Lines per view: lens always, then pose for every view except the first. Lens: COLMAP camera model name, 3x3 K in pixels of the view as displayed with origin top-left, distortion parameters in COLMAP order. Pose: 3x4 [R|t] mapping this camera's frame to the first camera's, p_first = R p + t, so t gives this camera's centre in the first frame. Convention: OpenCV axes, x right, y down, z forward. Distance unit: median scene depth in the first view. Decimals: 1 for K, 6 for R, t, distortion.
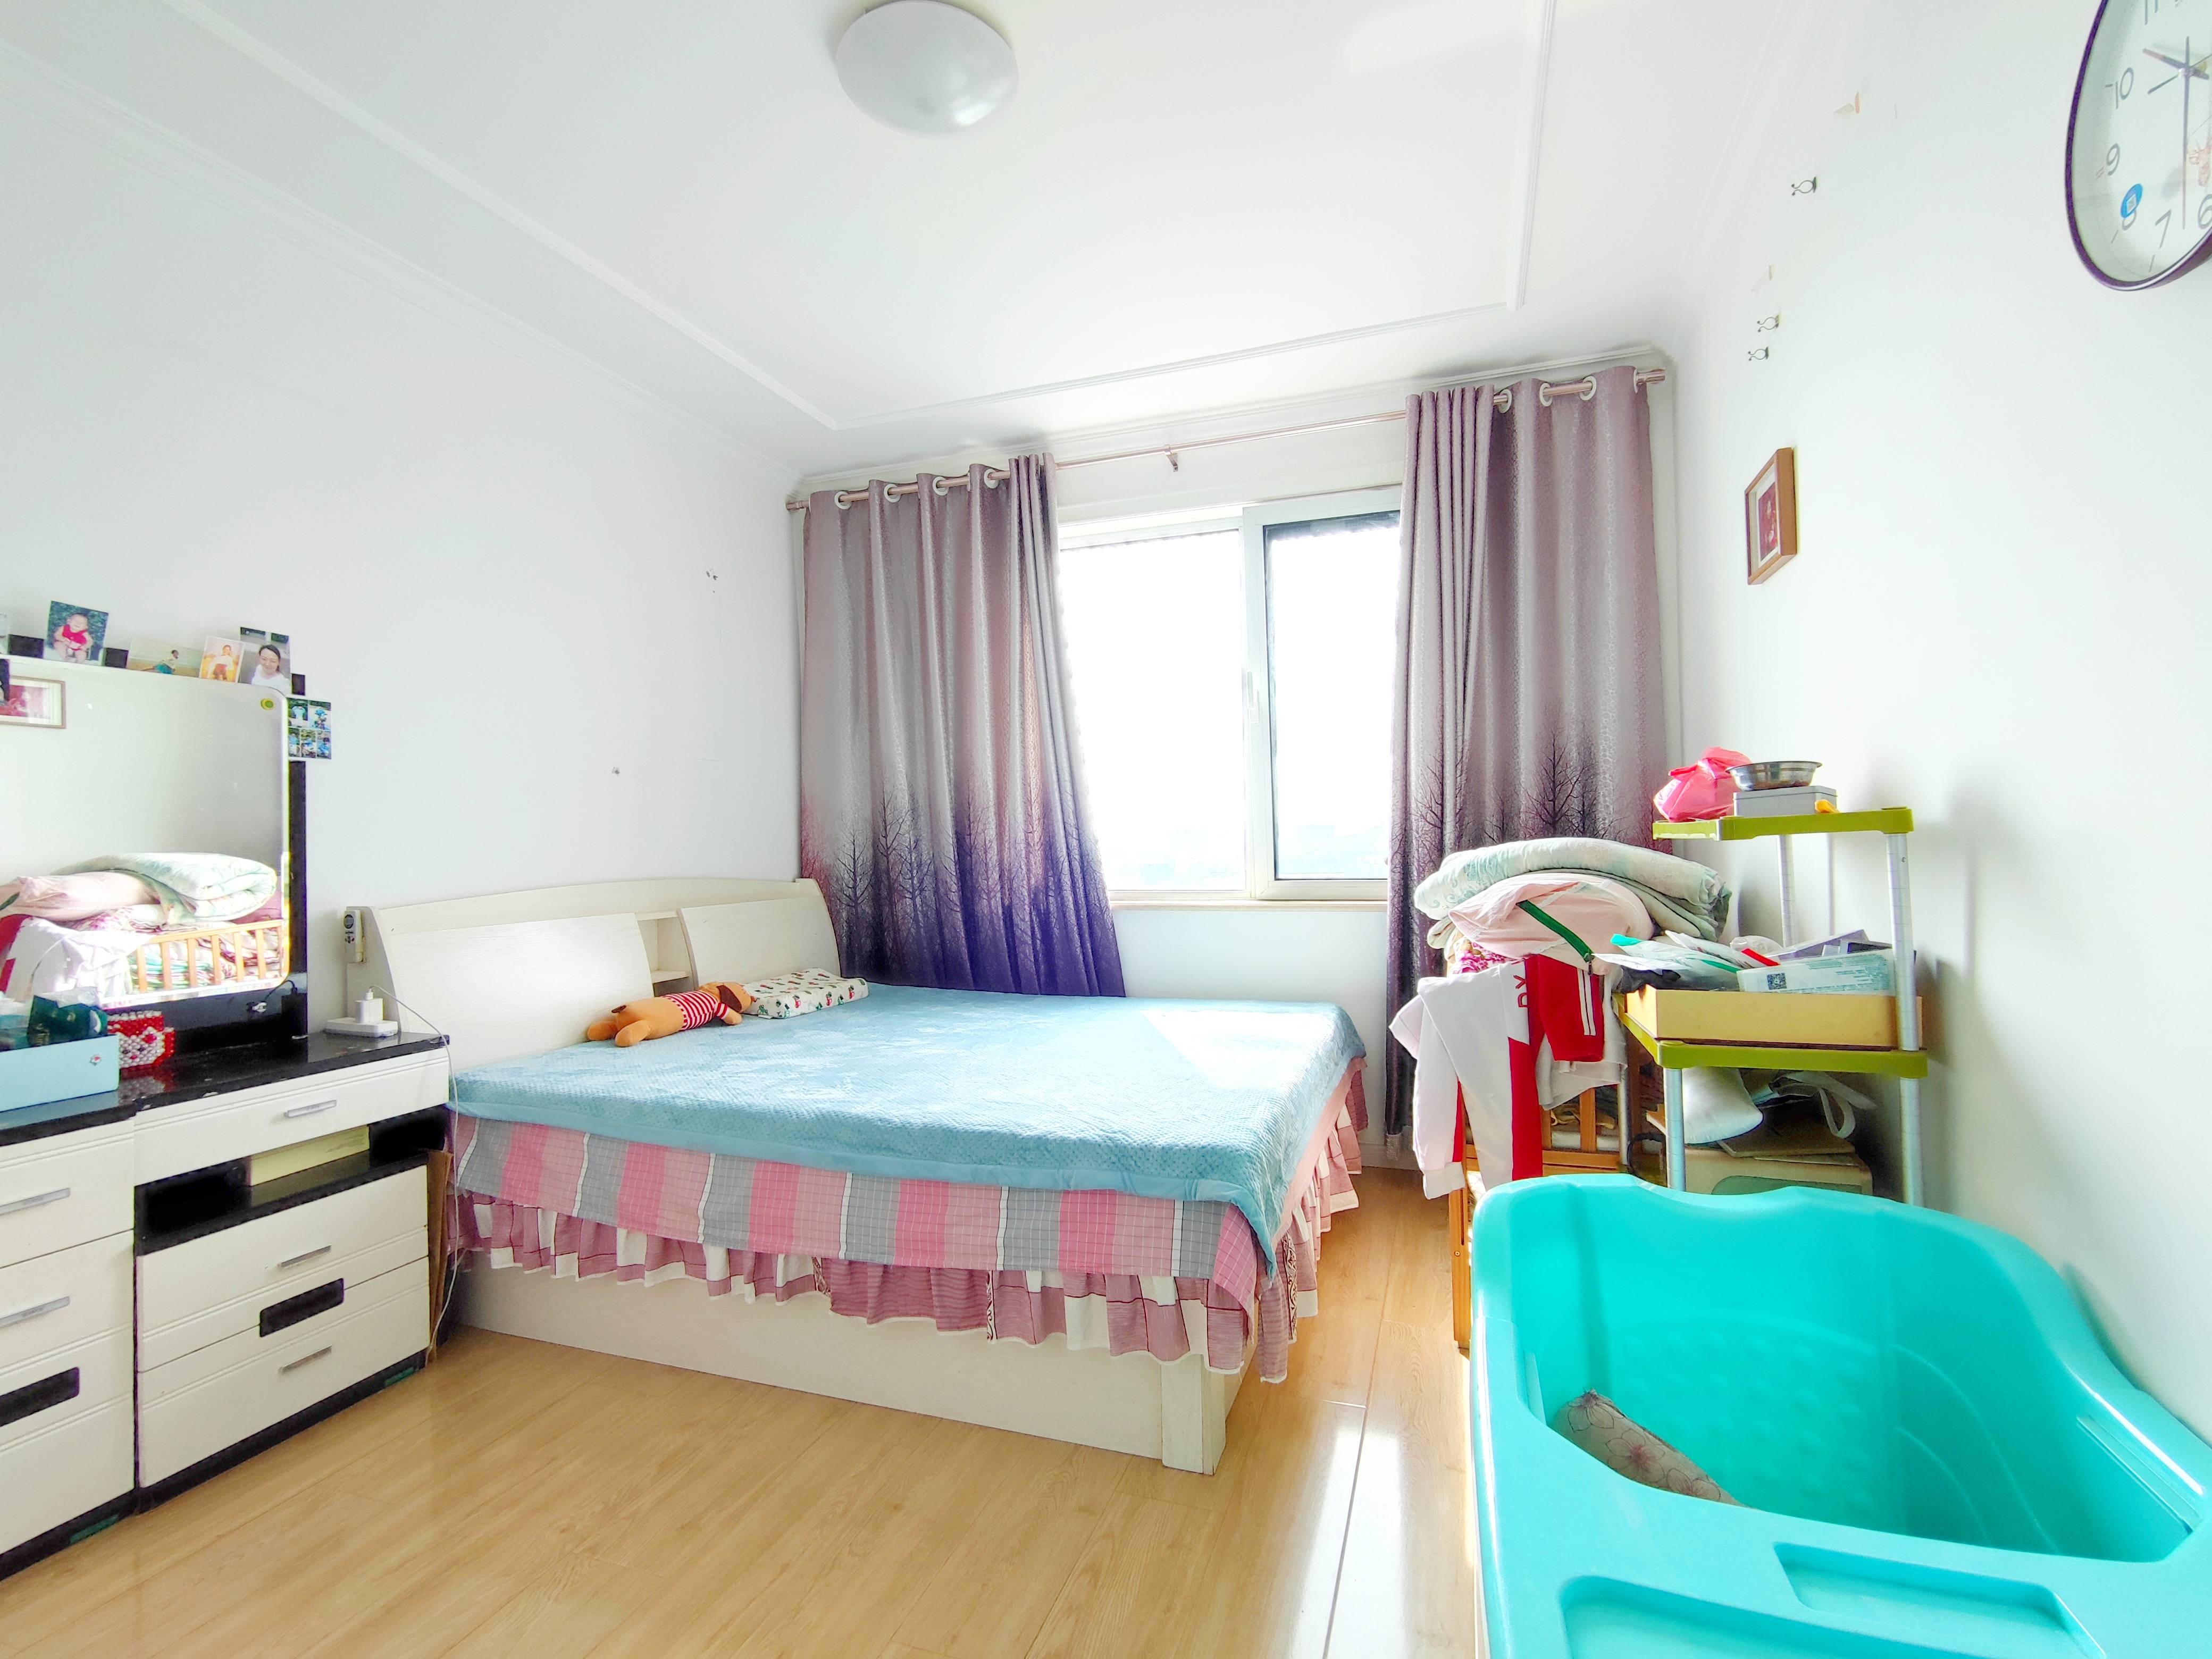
lens RADIAL K [[1021.6, 0, 1106.0], [0, 1021.6, 829.5], [0, 0, 1]] dist [-0.001445, -0.000005]
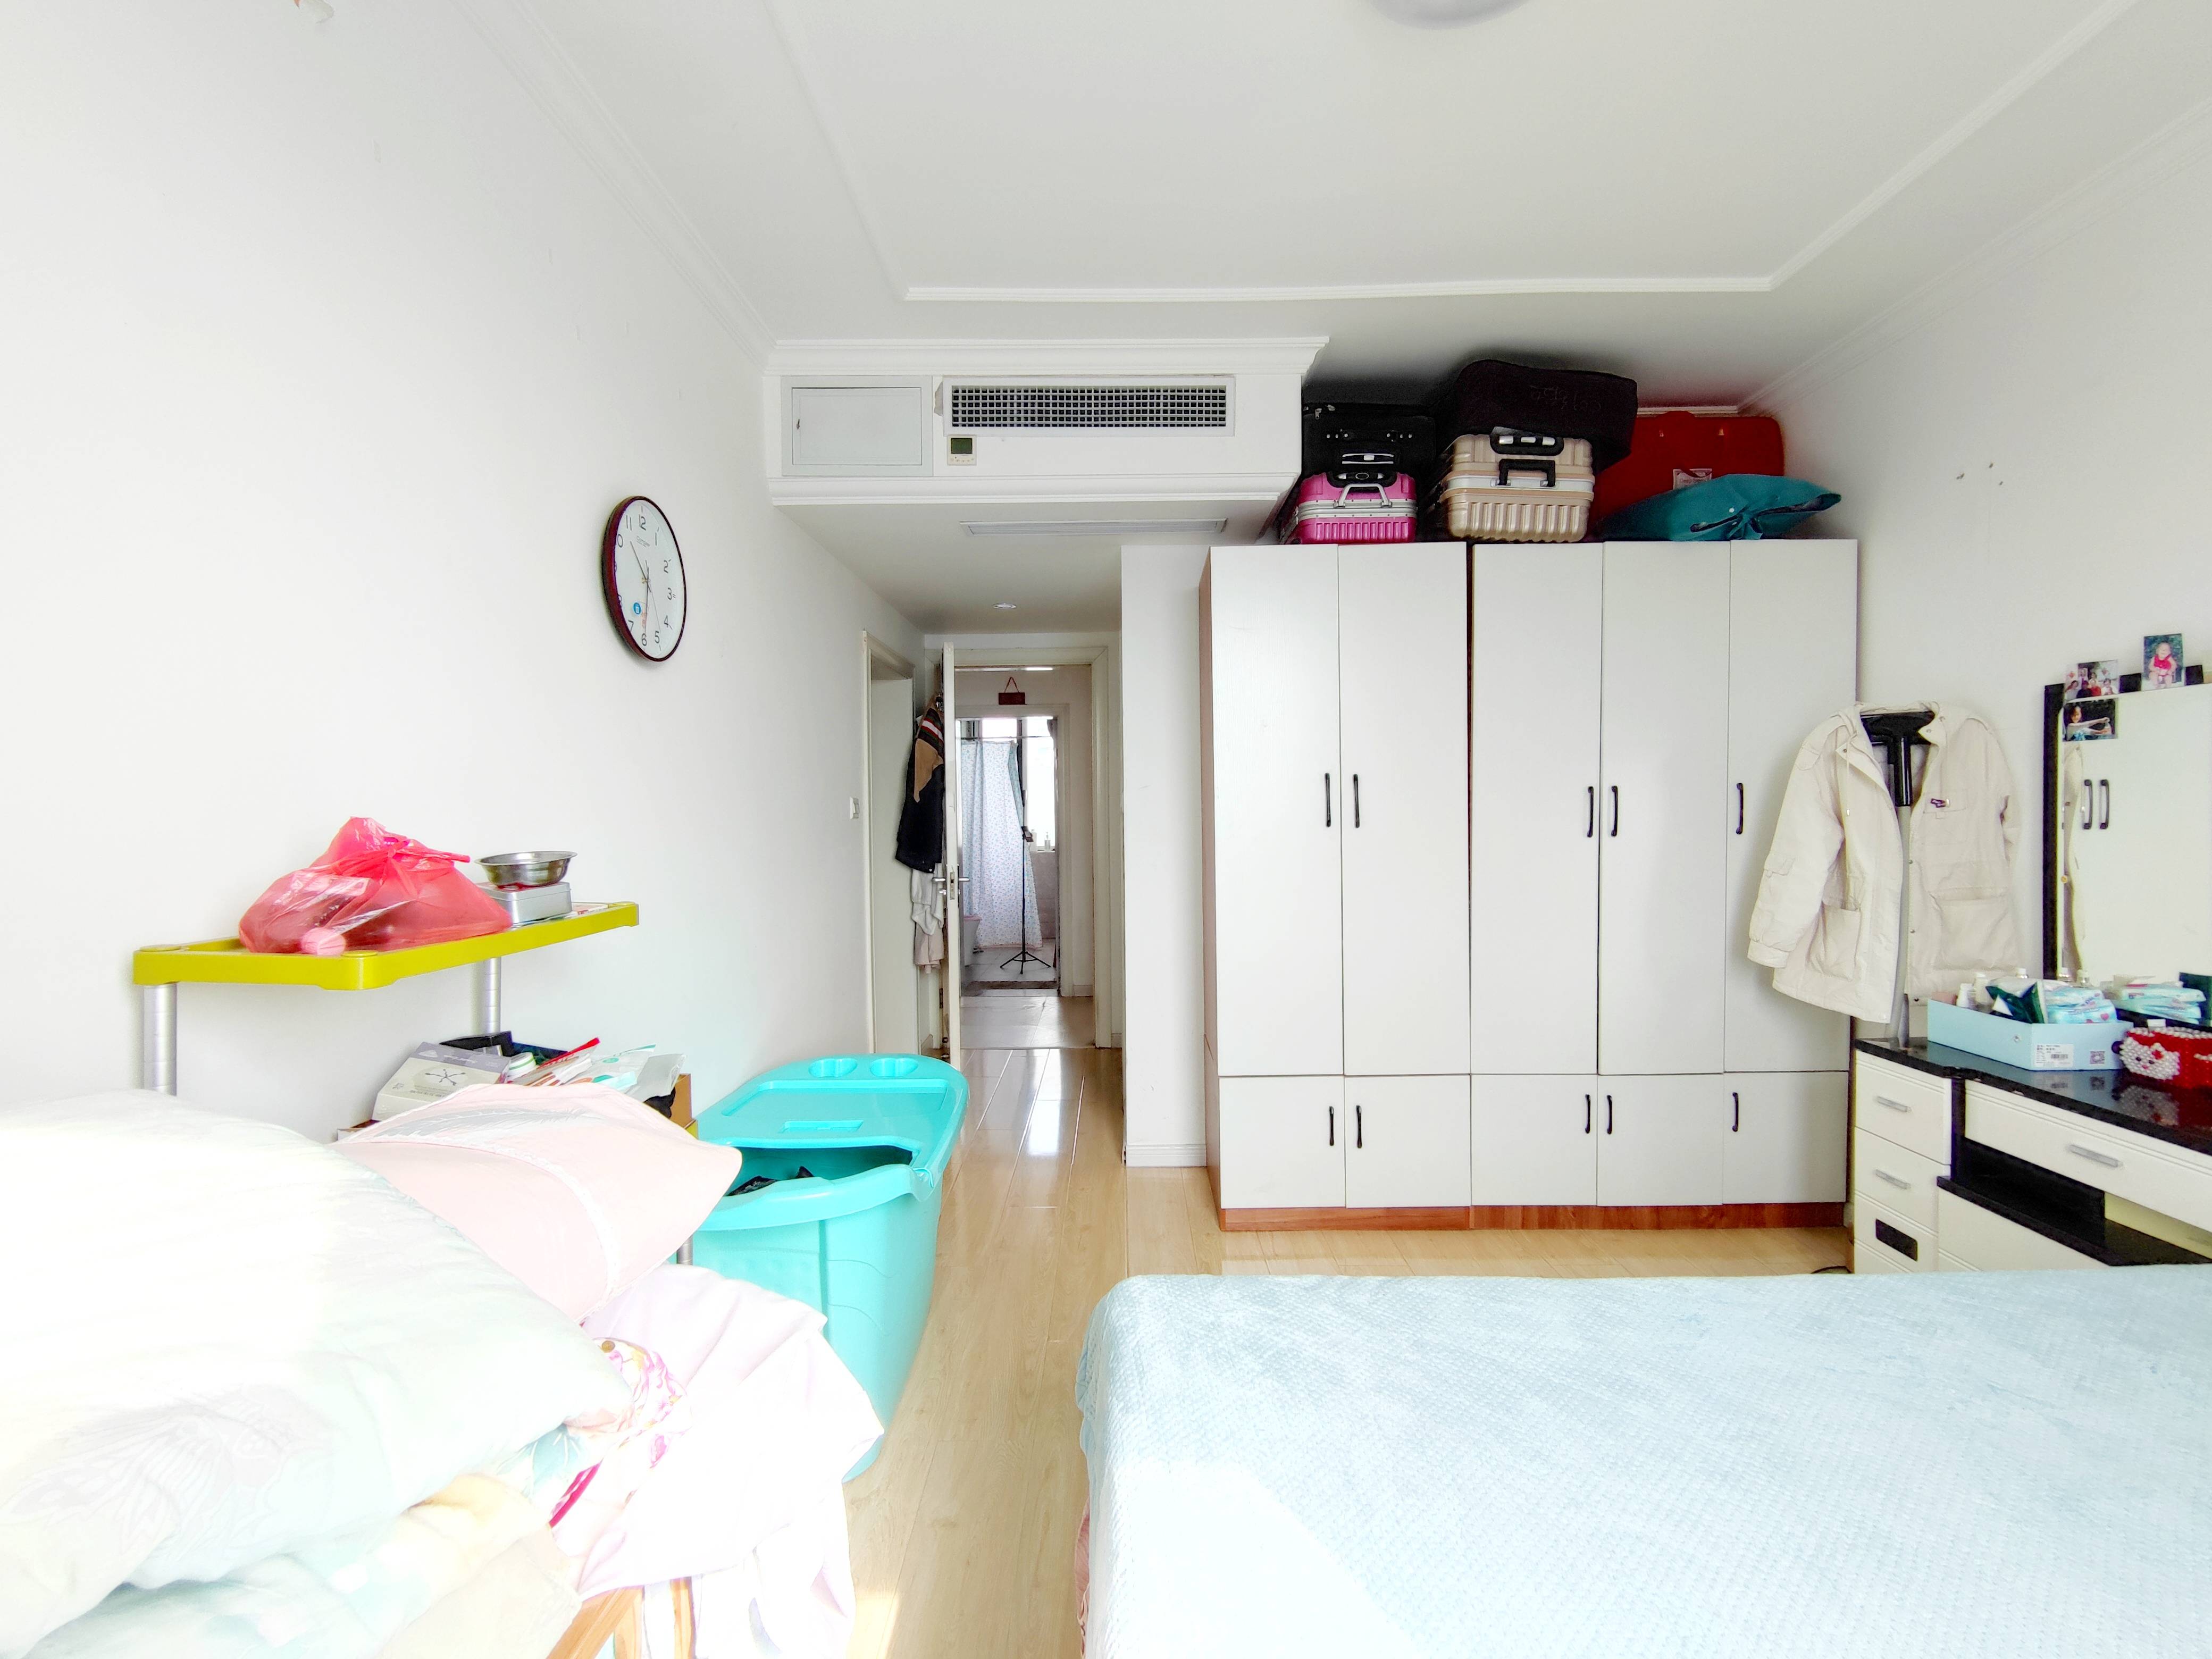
lens RADIAL K [[1021.6, 0, 1106.0], [0, 1021.6, 829.5], [0, 0, 1]] dist [-0.001445, -0.000005]
pose [[-0.945458, 0.031067, -0.324258, 0.375916], [0.027532, 0.999501, 0.015483, -0.063570], [0.324577, 0.005711, -0.945842, 1.646417]]
